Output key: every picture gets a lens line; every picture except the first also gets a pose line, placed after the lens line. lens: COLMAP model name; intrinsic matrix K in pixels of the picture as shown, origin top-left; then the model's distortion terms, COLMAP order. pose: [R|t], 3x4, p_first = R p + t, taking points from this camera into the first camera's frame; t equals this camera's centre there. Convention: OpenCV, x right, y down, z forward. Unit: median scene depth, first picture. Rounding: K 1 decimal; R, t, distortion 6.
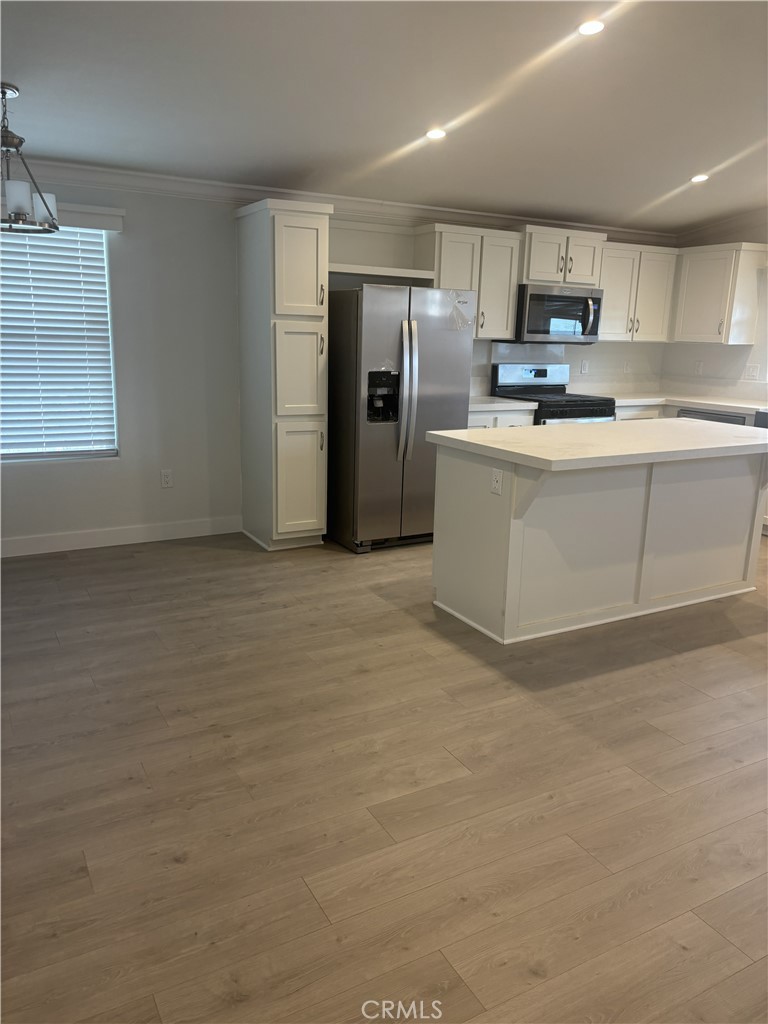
lens RADIAL K [[775.1, 0, 387.3], [0, 775.1, 512.9], [0, 0, 1]] dist [0.043064, -0.044849]
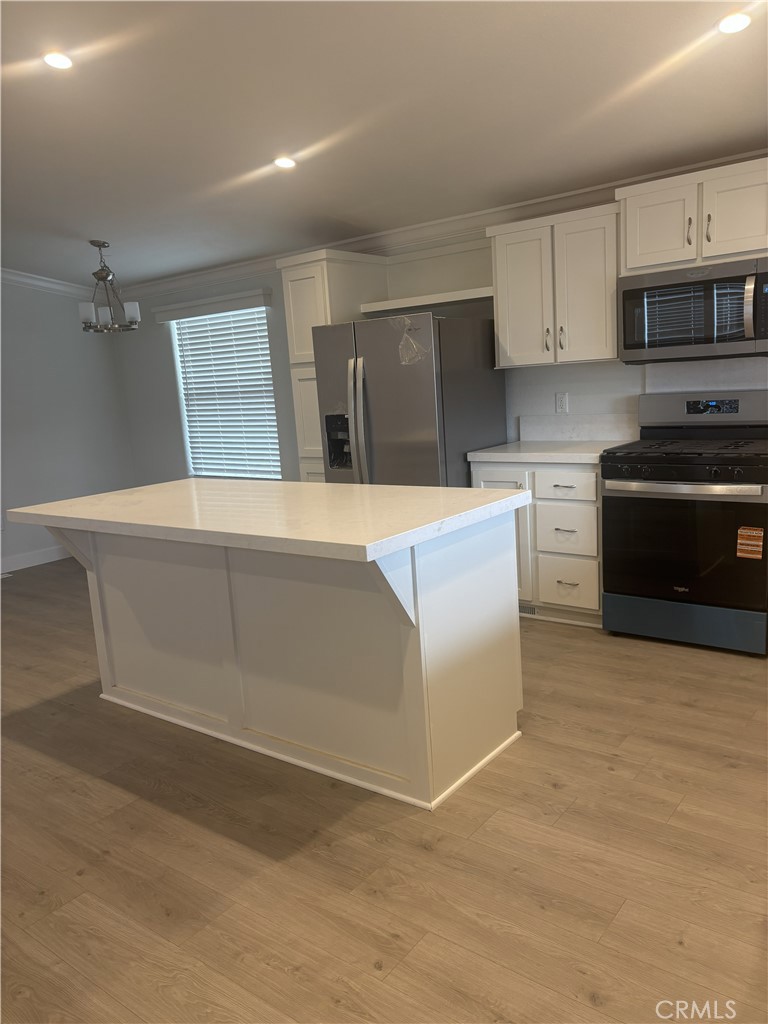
lens RADIAL K [[775.1, 0, 387.3], [0, 775.1, 512.9], [0, 0, 1]] dist [0.043064, -0.044849]
pose [[0.388155, 0.107208, -0.915337, 1.093658], [-0.135678, 0.989036, 0.058305, -0.157616], [0.911552, 0.101559, 0.398445, 0.853293]]
